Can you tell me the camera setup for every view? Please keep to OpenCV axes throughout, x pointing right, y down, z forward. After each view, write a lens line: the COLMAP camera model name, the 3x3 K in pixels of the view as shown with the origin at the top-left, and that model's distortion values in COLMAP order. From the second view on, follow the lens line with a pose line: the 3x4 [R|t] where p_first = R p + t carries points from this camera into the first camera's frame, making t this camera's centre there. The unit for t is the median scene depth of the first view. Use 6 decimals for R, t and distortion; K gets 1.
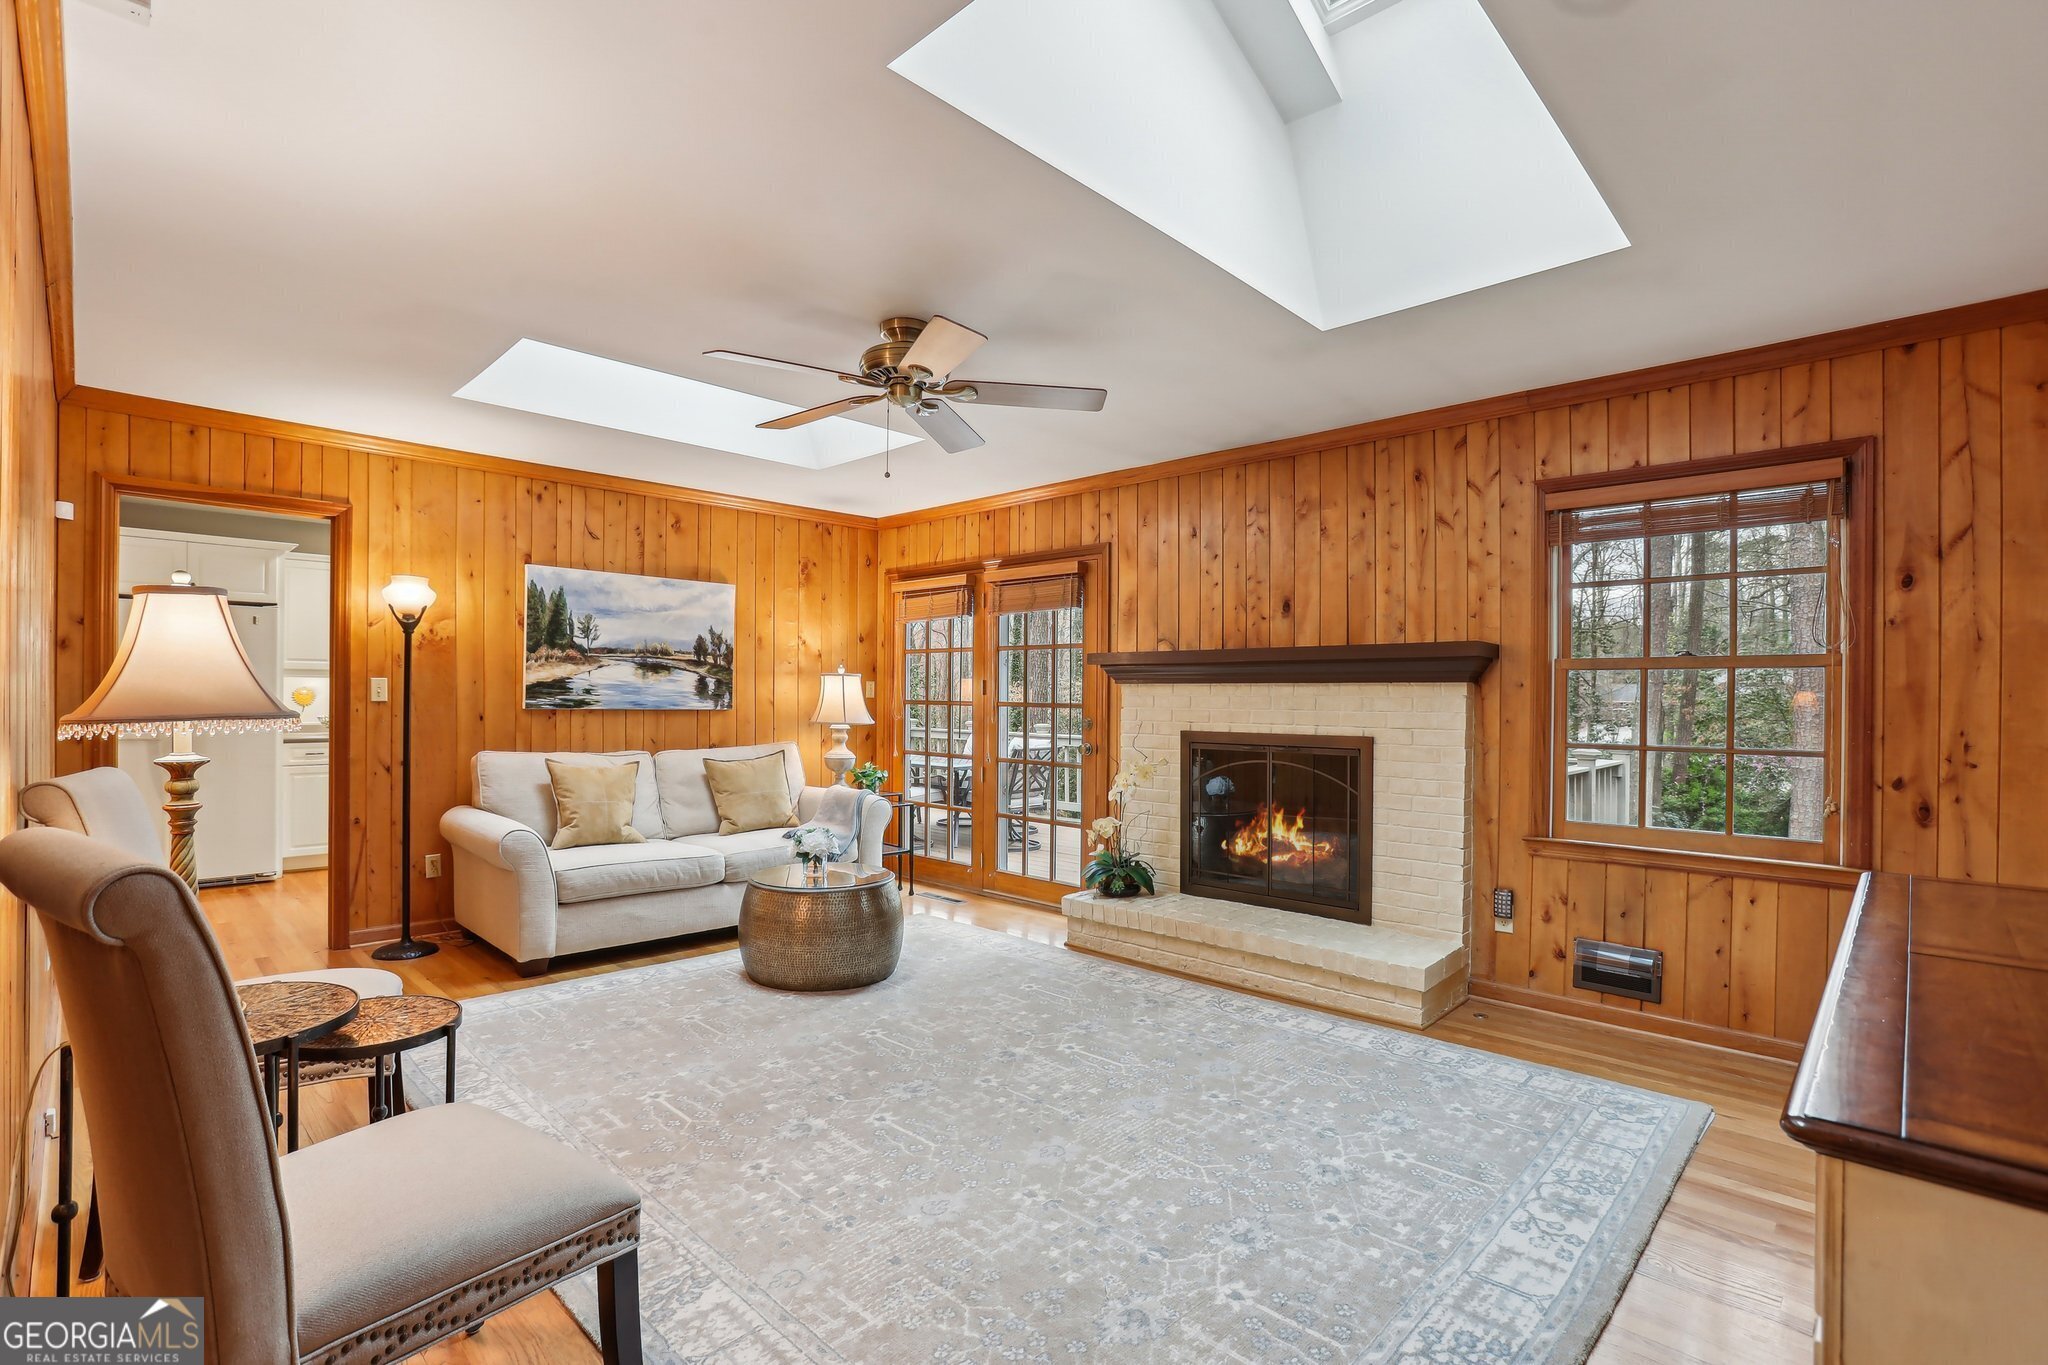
lens RADIAL K [[929.1, 0, 1033.8], [0, 929.1, 694.0], [0, 0, 1]] dist [-0.041004, 0.010089]
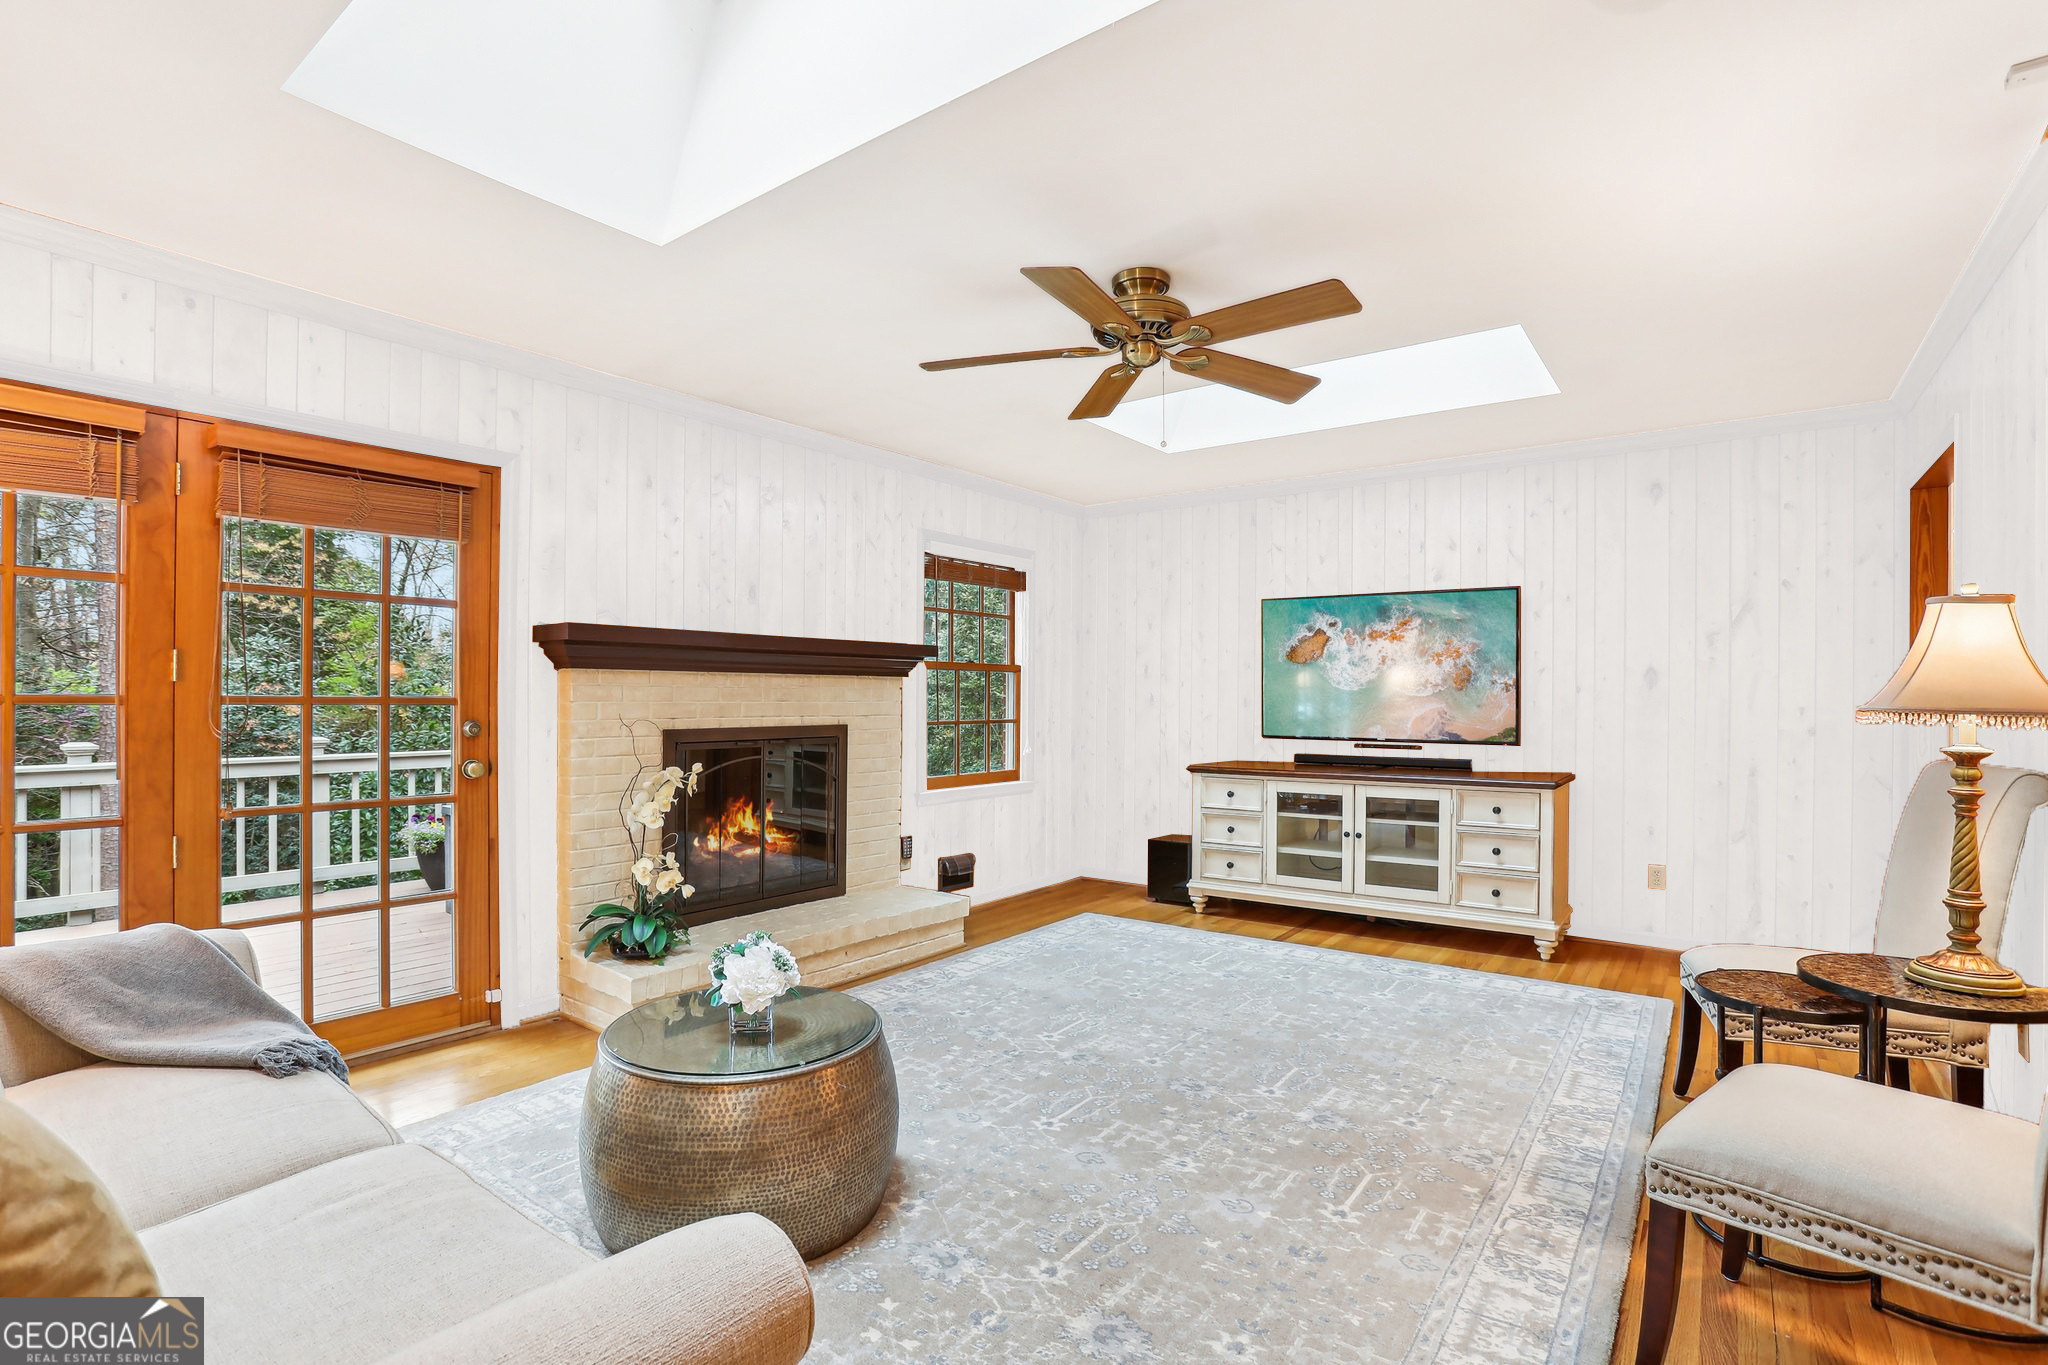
lens RADIAL K [[929.1, 0, 1031.8], [0, 929.1, 701.4], [0, 0, 1]] dist [-0.041004, 0.010089]
pose [[-0.107050, -0.006843, 0.994230, -0.989271], [-0.011418, 0.999919, 0.005652, 0.012408], [-0.994188, -0.010747, -0.107119, 1.167461]]
